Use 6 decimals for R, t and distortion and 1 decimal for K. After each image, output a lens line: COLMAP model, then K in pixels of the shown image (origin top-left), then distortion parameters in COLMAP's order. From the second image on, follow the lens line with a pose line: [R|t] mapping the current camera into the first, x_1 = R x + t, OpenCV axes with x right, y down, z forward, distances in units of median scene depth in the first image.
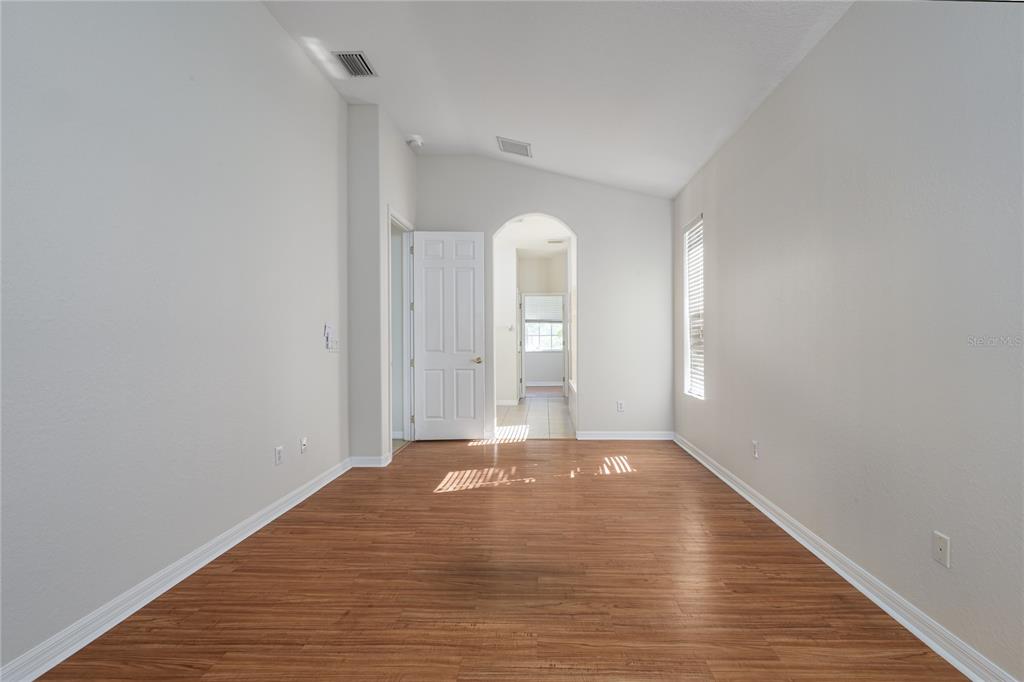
lens RADIAL K [[460.7, 0, 512.0], [0, 460.7, 341.0], [0, 0, 1]] dist [-0.003292, -0.000418]
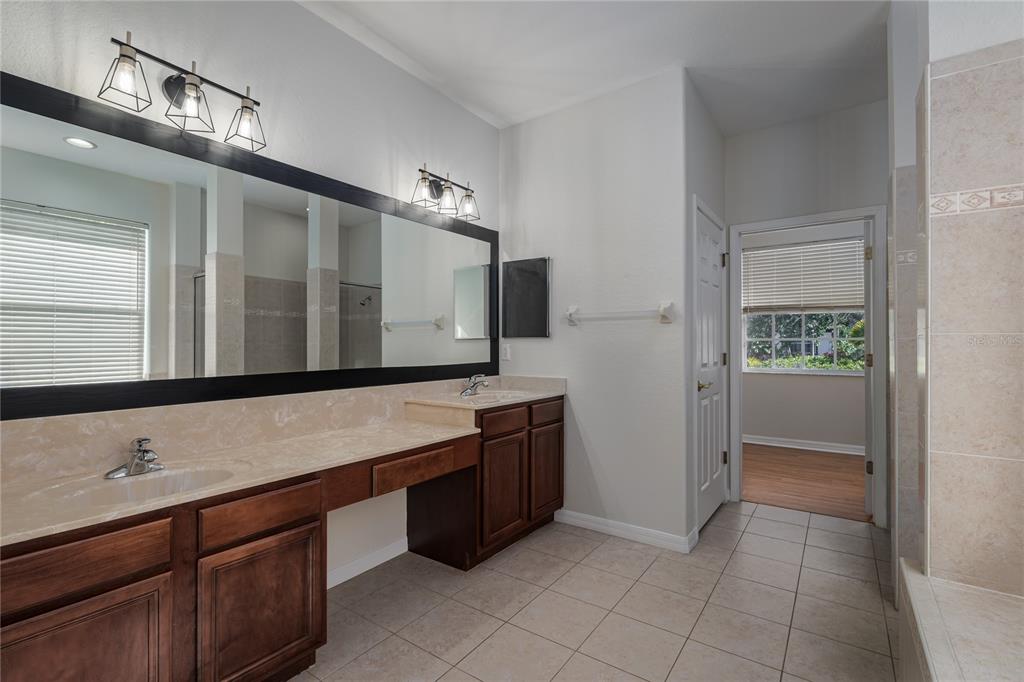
lens RADIAL K [[460.7, 0, 512.0], [0, 460.7, 341.0], [0, 0, 1]] dist [-0.003292, -0.000418]
pose [[0.851166, 0.003984, -0.524881, 0.068470], [-0.008351, 0.999947, -0.005952, -0.005681], [0.524830, 0.009449, 0.851155, 0.587410]]
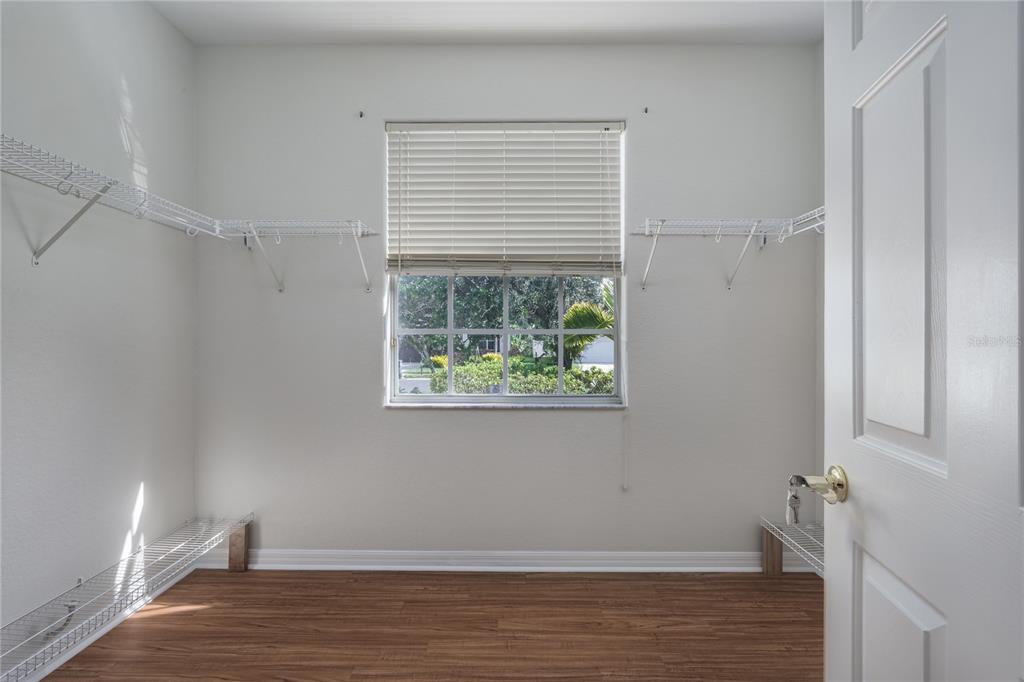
lens RADIAL K [[460.7, 0, 512.0], [0, 460.7, 341.0], [0, 0, 1]] dist [-0.003292, -0.000418]
pose [[0.997728, 0.006870, 0.067013, 0.062053], [-0.006457, 0.999959, -0.006373, -0.006476], [-0.067054, 0.005925, 0.997732, 1.002991]]
